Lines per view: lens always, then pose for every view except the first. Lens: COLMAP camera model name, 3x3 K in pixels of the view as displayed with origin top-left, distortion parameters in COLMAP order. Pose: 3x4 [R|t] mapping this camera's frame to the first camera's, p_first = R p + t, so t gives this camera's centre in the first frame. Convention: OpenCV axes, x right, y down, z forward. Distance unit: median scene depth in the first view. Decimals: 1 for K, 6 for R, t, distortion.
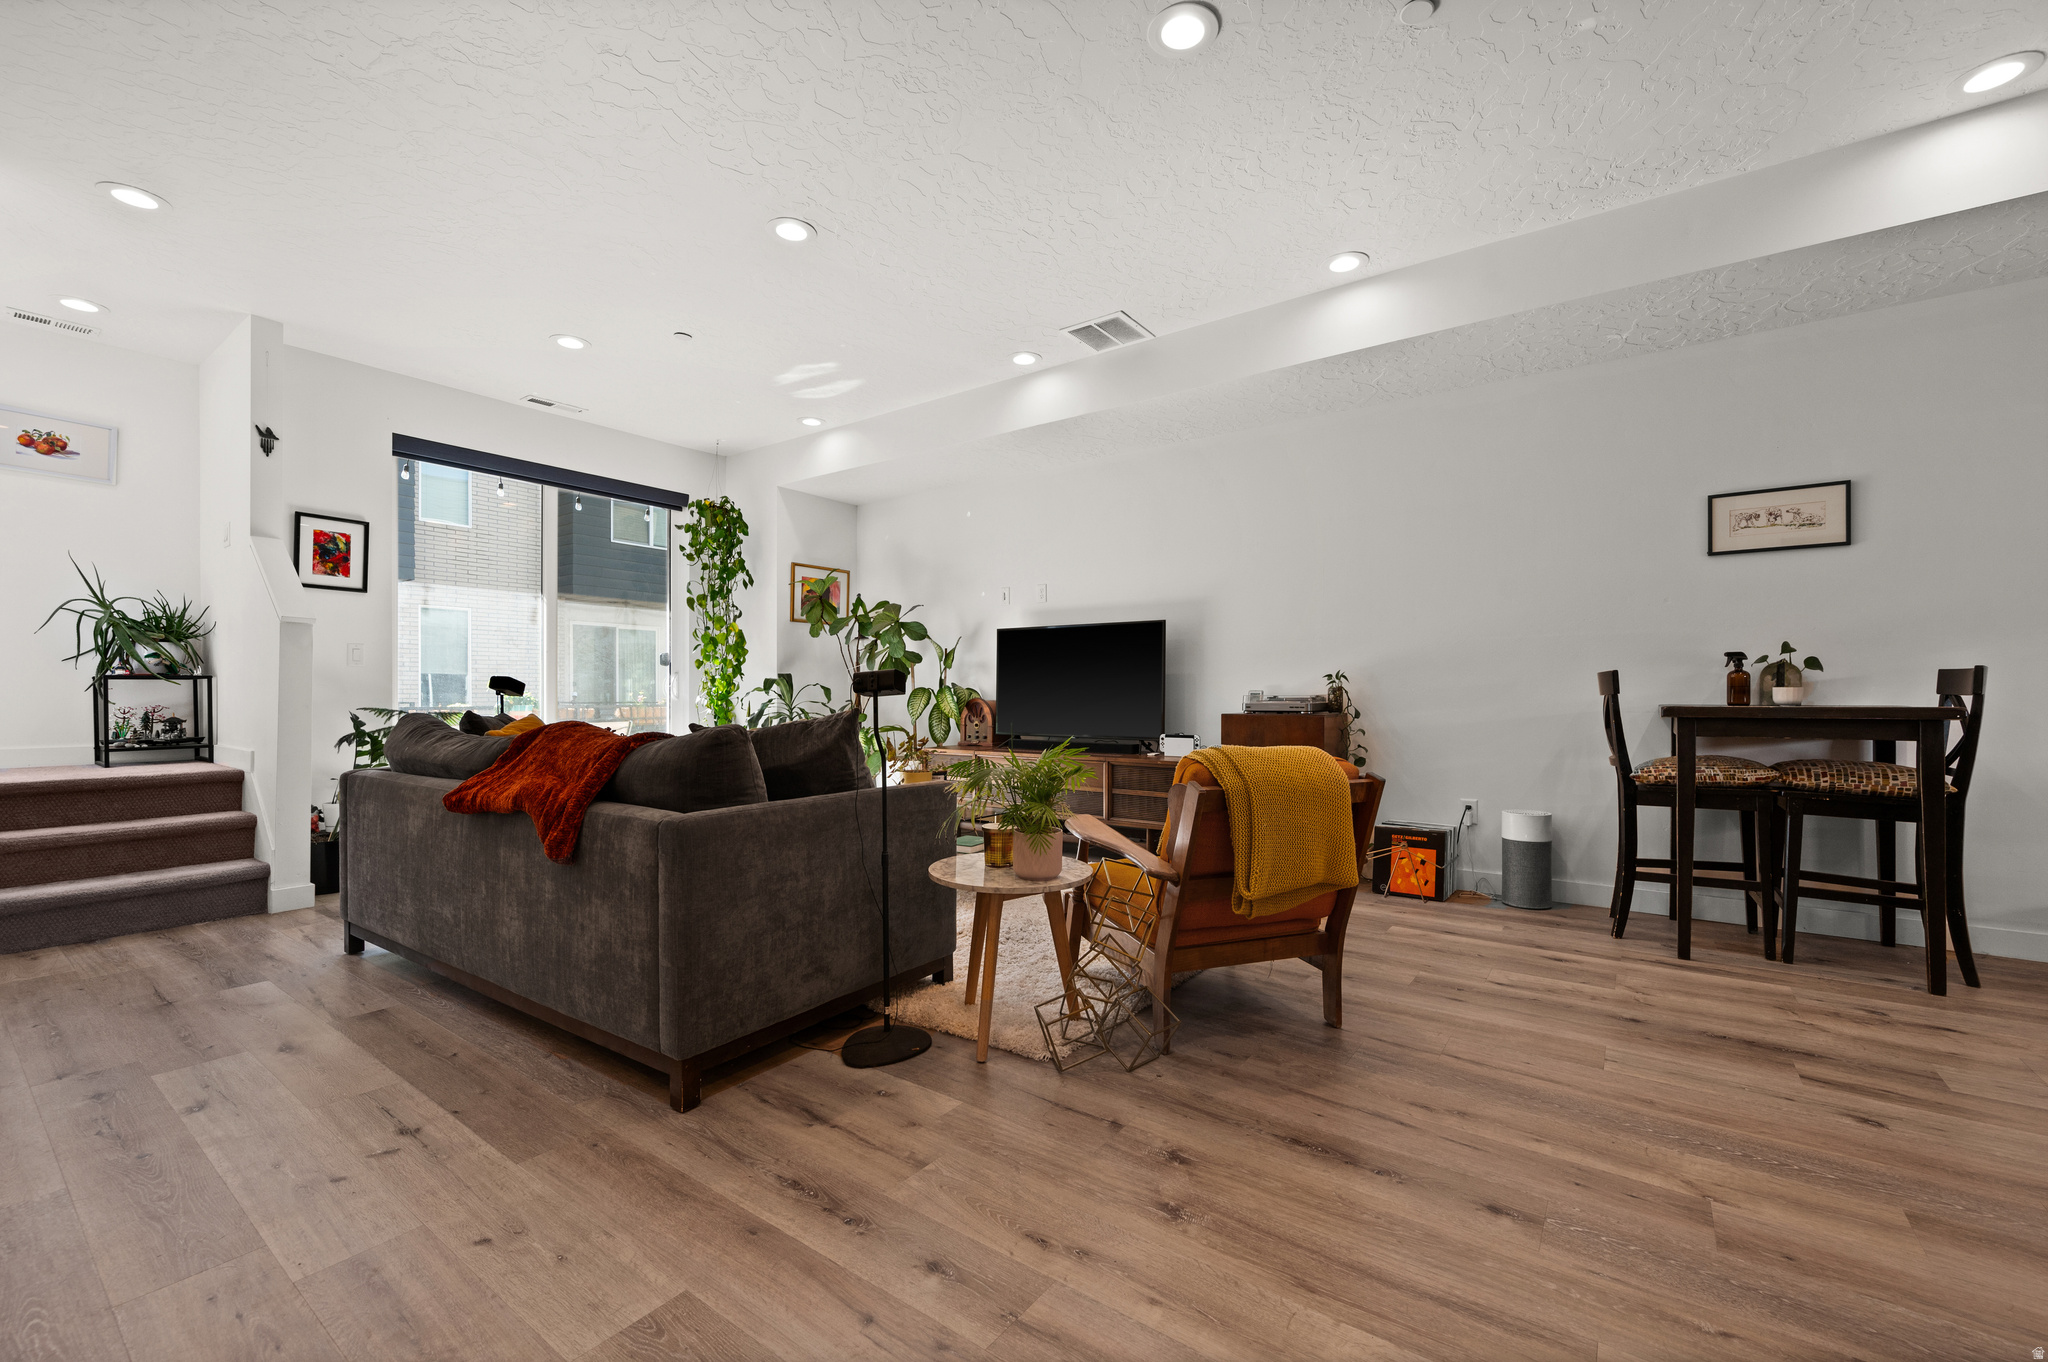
lens RADIAL K [[808.3, 0, 1024.0], [0, 808.3, 681.0], [0, 0, 1]] dist [-0.001970, -0.000107]
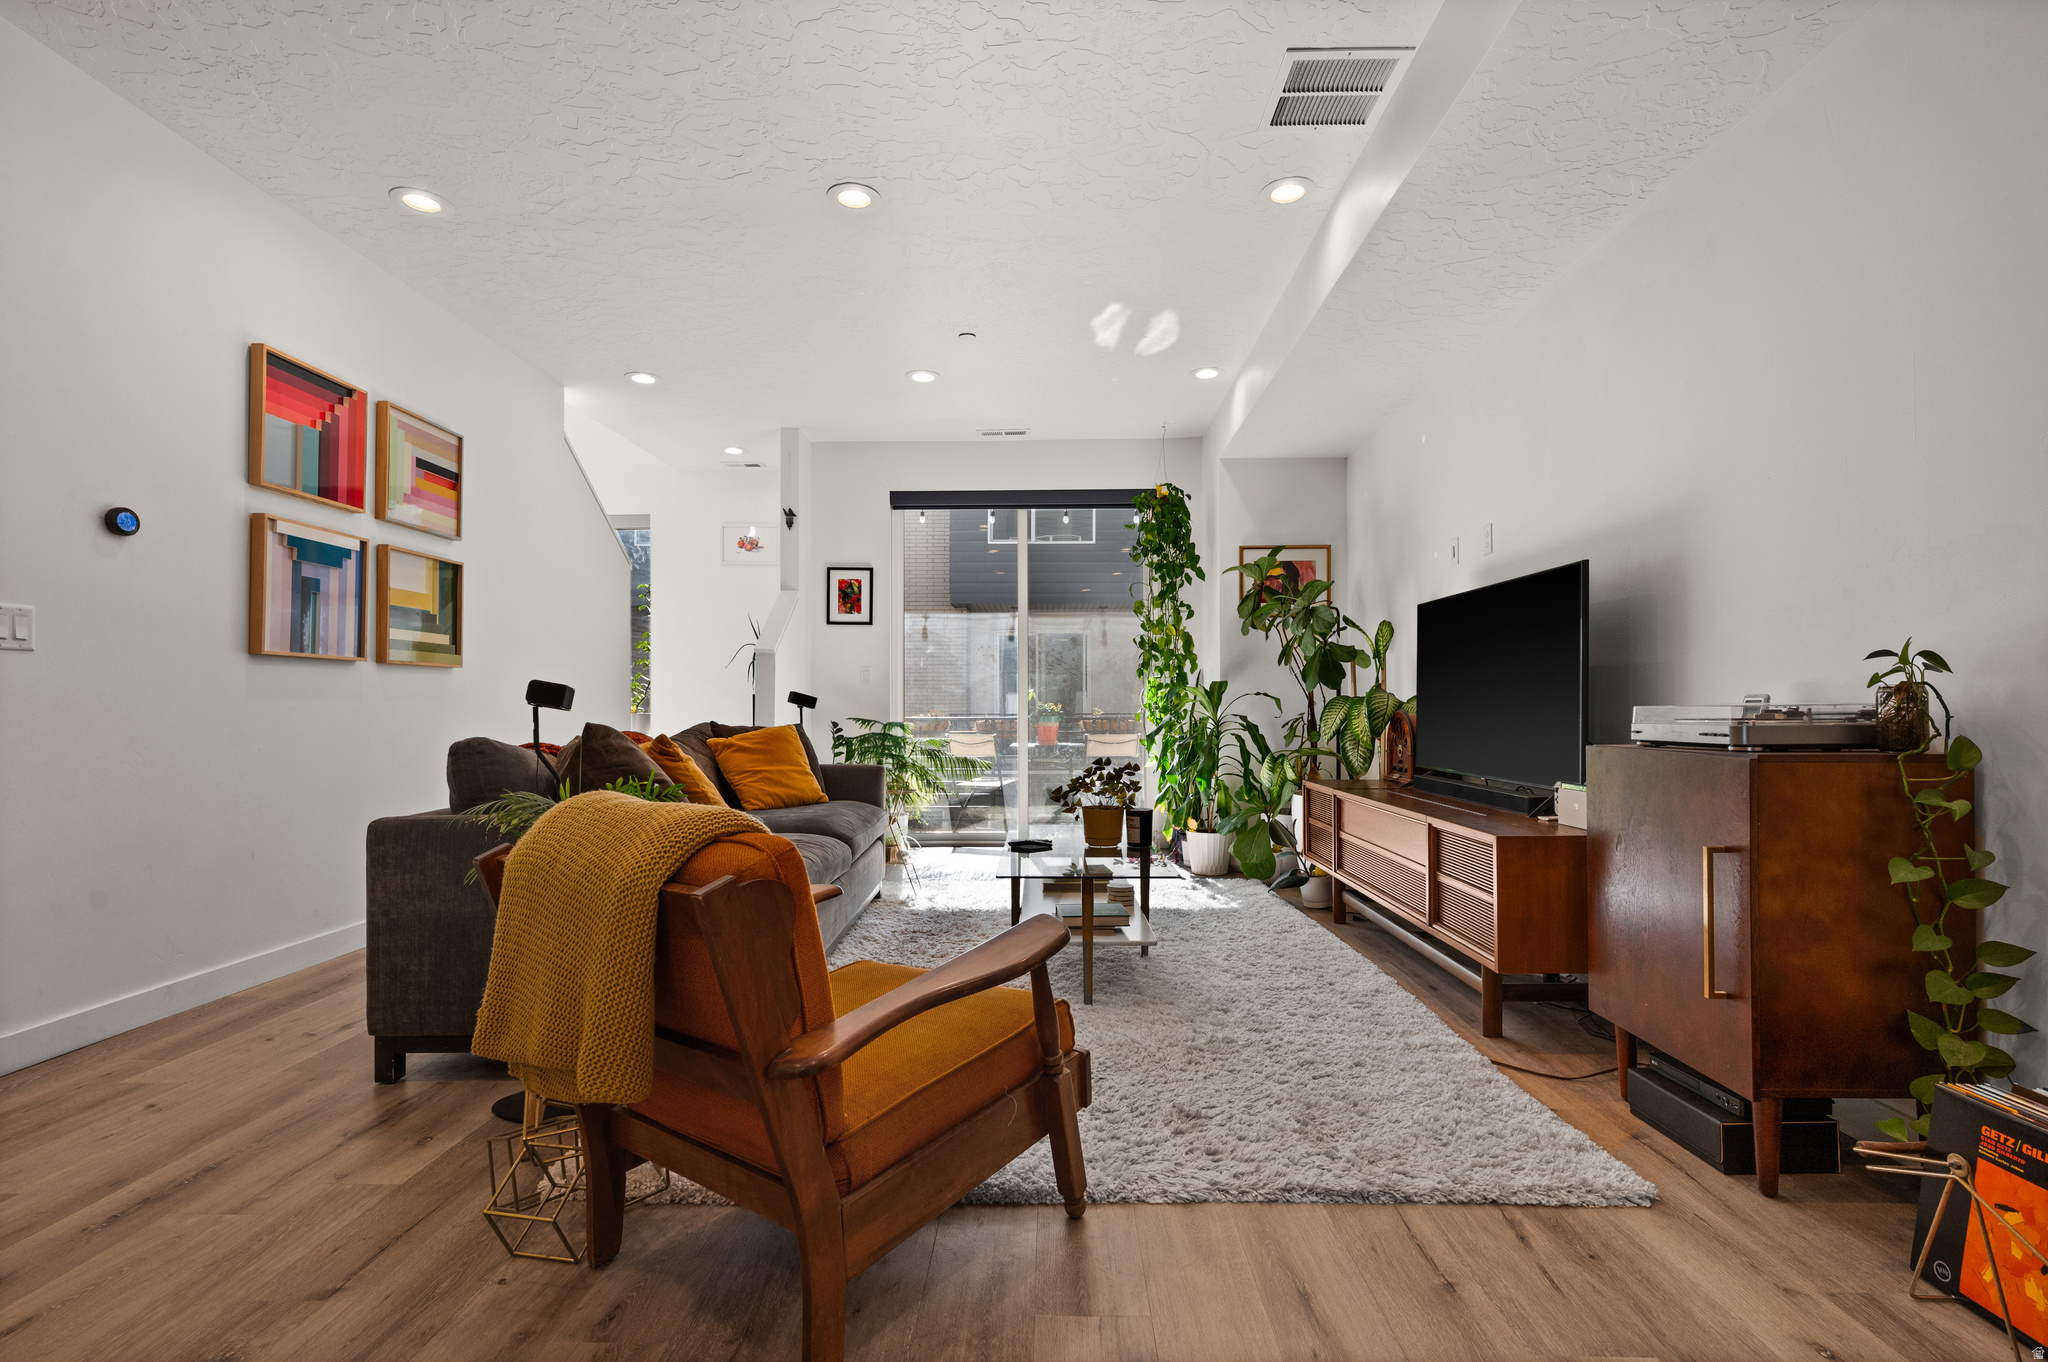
lens RADIAL K [[892.7, 0, 1034.4], [0, 892.7, 686.9], [0, 0, 1]] dist [0.000824, 0.000241]
pose [[0.592783, -0.019587, -0.805124, 0.442884], [0.016747, 0.999788, -0.011993, 0.006734], [0.805188, -0.006374, 0.592985, 0.396597]]
